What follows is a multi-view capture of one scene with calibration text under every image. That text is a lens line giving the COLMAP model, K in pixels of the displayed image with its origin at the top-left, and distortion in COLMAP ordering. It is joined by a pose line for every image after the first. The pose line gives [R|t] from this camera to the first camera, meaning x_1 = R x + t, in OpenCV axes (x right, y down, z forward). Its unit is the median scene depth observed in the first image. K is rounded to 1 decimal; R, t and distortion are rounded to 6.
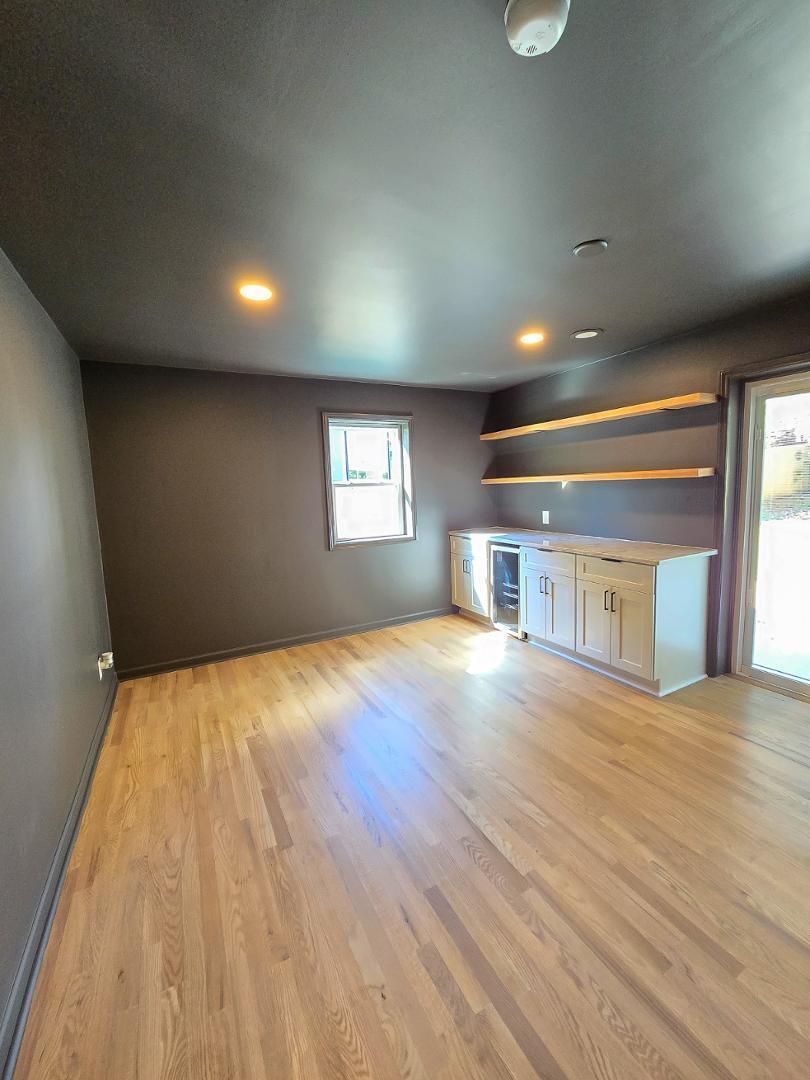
lens RADIAL K [[445.4, 0, 407.6], [0, 445.4, 537.2], [0, 0, 1]] dist [-0.000561, 0.000246]
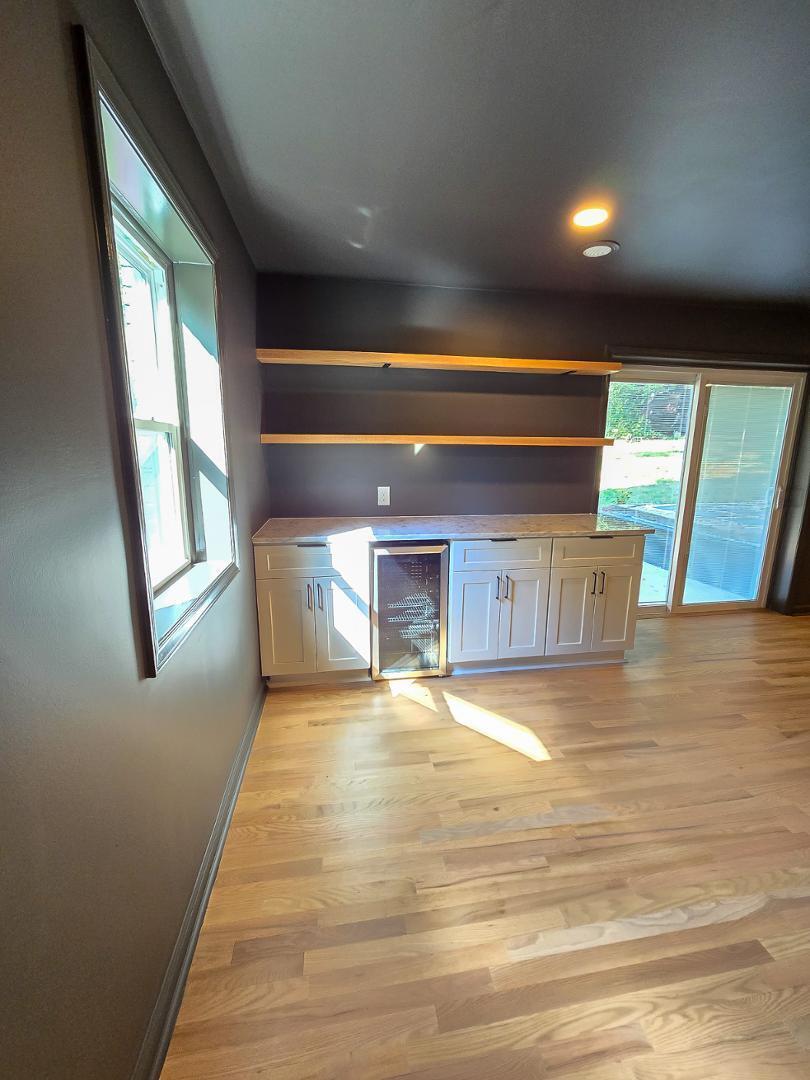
lens RADIAL K [[445.4, 0, 408.6], [0, 445.4, 541.7], [0, 0, 1]] dist [-0.000561, 0.000246]
pose [[0.310585, -0.154203, 0.937954, -0.365055], [0.086900, 0.987228, 0.133528, -0.068491], [-0.946565, 0.040036, 0.320019, 0.811887]]
